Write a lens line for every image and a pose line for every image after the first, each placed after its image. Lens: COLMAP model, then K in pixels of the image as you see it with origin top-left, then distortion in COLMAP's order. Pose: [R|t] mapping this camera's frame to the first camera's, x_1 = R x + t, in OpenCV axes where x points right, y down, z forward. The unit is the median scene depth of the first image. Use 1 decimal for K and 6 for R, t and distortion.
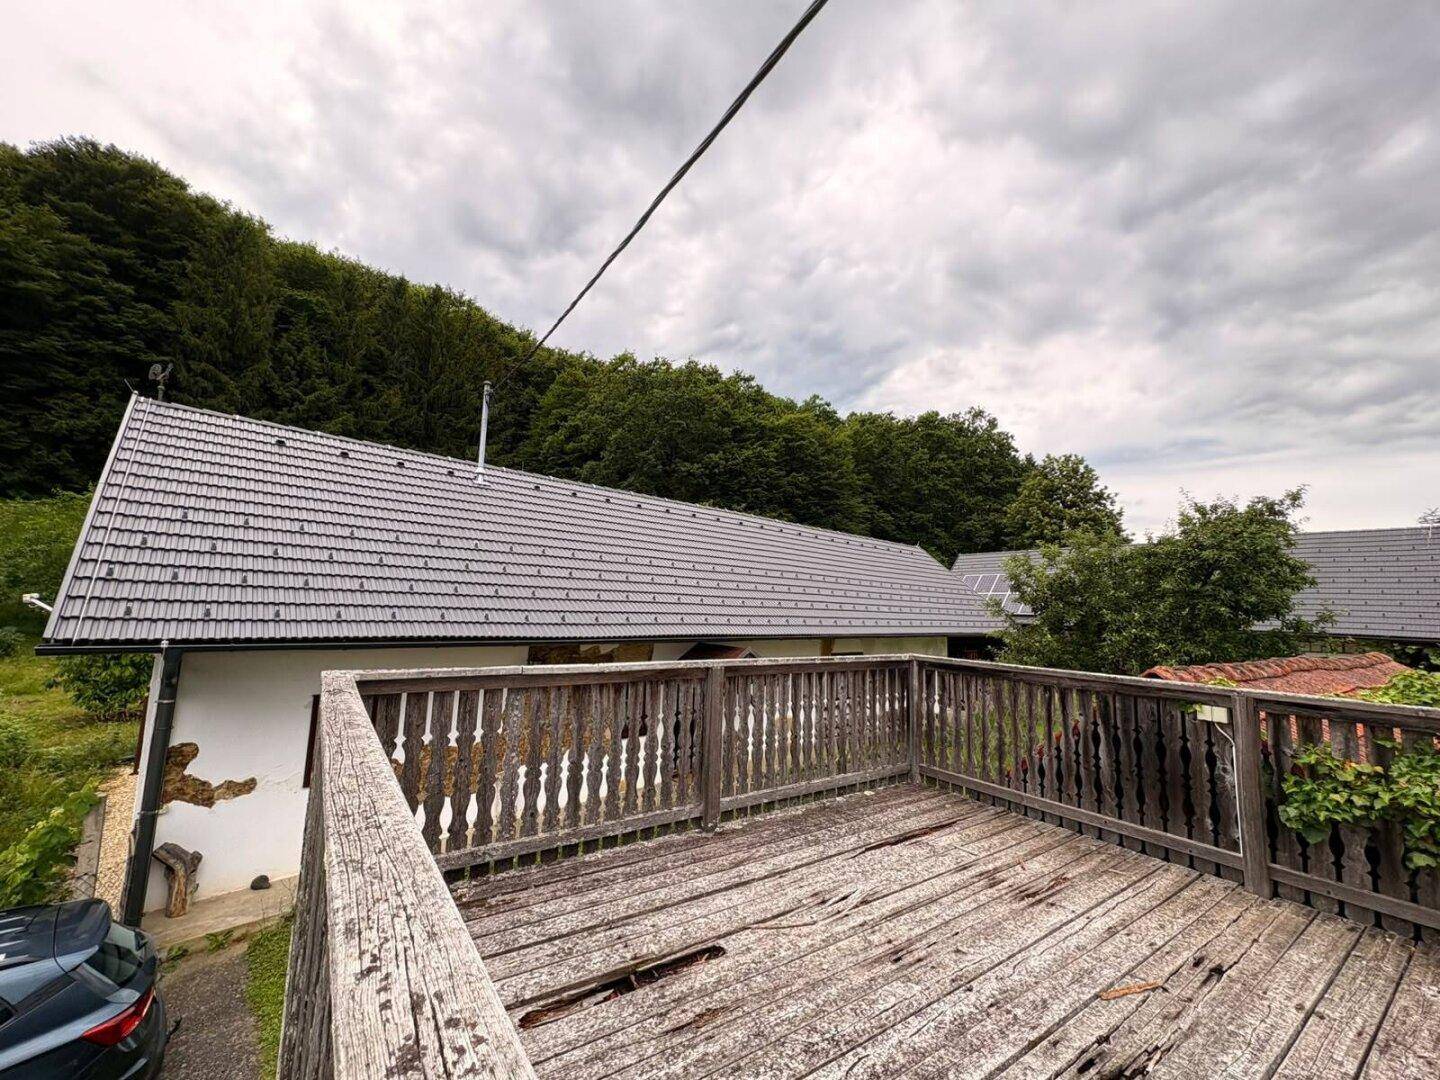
lens RADIAL K [[561.3, 0, 720.0], [0, 561.3, 540.0], [0, 0, 1]] dist [-0.002832, -0.000492]
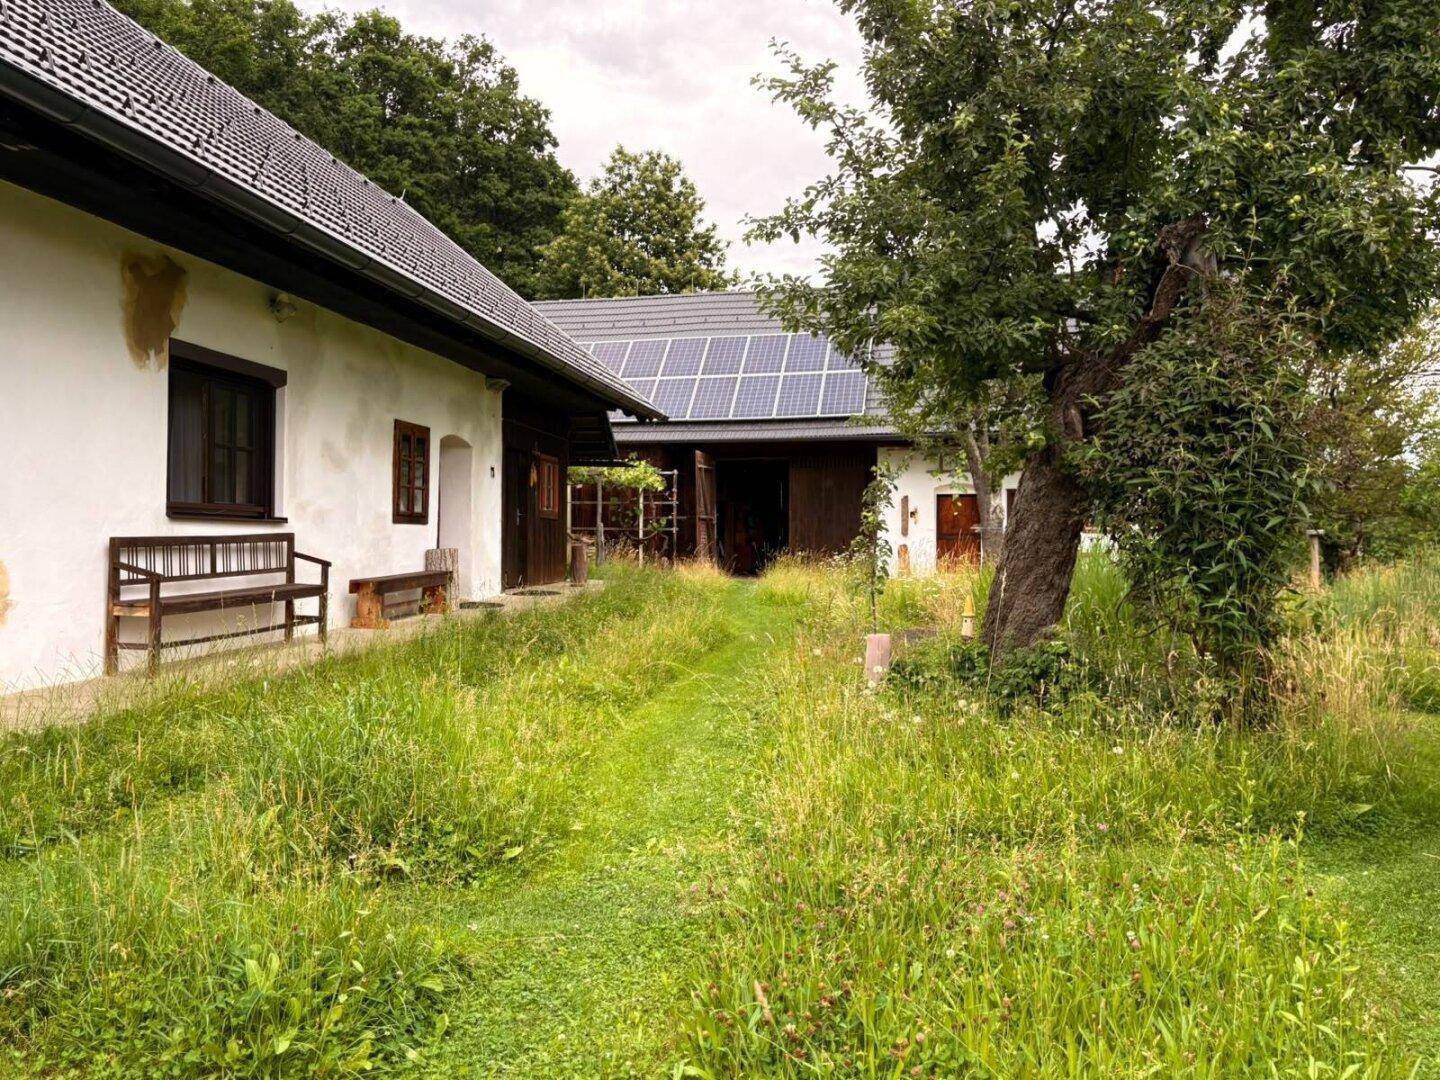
lens RADIAL K [[1100.2, 0, 701.4], [0, 1100.2, 556.3], [0, 0, 1]] dist [0.056360, -0.068351]
pose [[0.780192, -0.028448, 0.624893, 0.023451], [-0.058802, 0.991207, 0.118540, 0.081357], [-0.622771, -0.129229, 0.771658, 0.156087]]
